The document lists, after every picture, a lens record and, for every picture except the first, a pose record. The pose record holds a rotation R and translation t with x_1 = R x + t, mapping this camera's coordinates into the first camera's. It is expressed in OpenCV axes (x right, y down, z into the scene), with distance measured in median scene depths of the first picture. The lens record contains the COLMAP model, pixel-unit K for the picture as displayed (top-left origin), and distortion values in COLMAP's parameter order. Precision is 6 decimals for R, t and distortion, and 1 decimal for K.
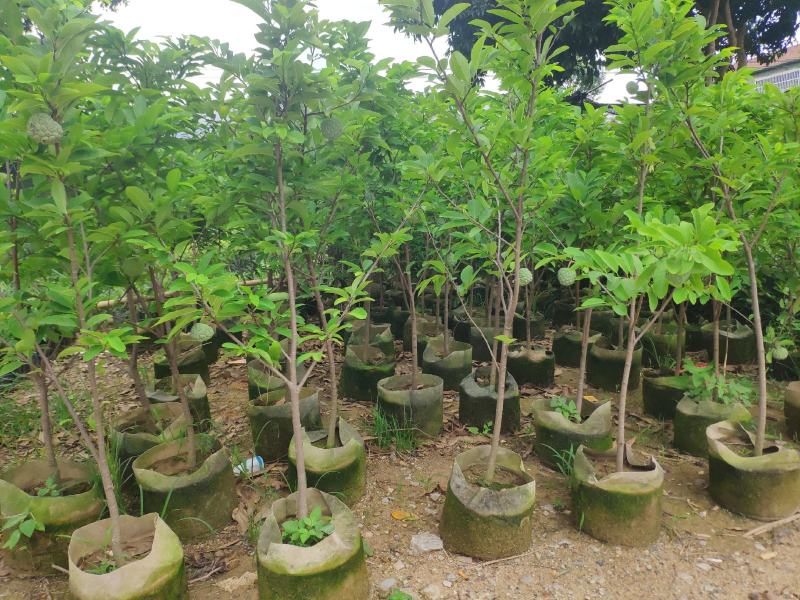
lens RADIAL K [[617.0, 0, 400.0], [0, 617.0, 300.0], [0, 0, 1]] dist [0.077373, -0.126717]
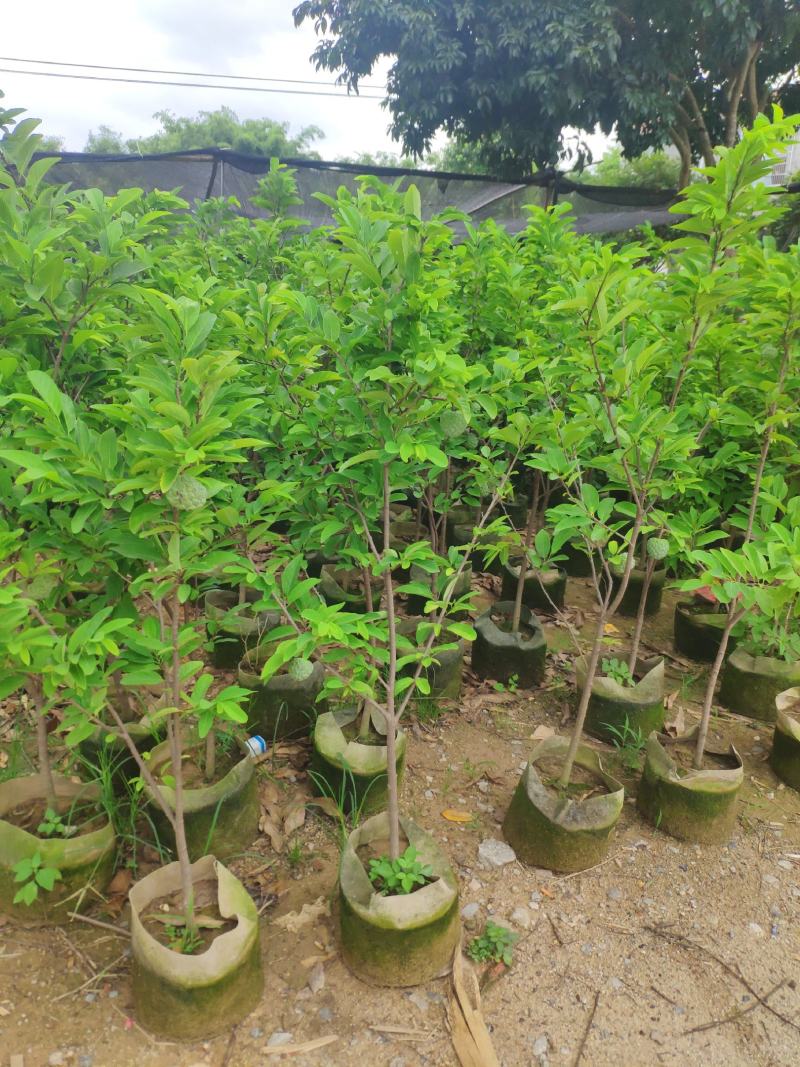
lens RADIAL K [[822.9, 0, 400.0], [0, 822.9, 533.5], [0, 0, 1]] dist [0.077373, -0.126717]
pose [[0.987605, 0.004098, 0.156909, -0.278986], [-0.027271, 0.988935, 0.145821, -0.228399], [-0.154575, -0.148292, 0.976789, -0.066459]]
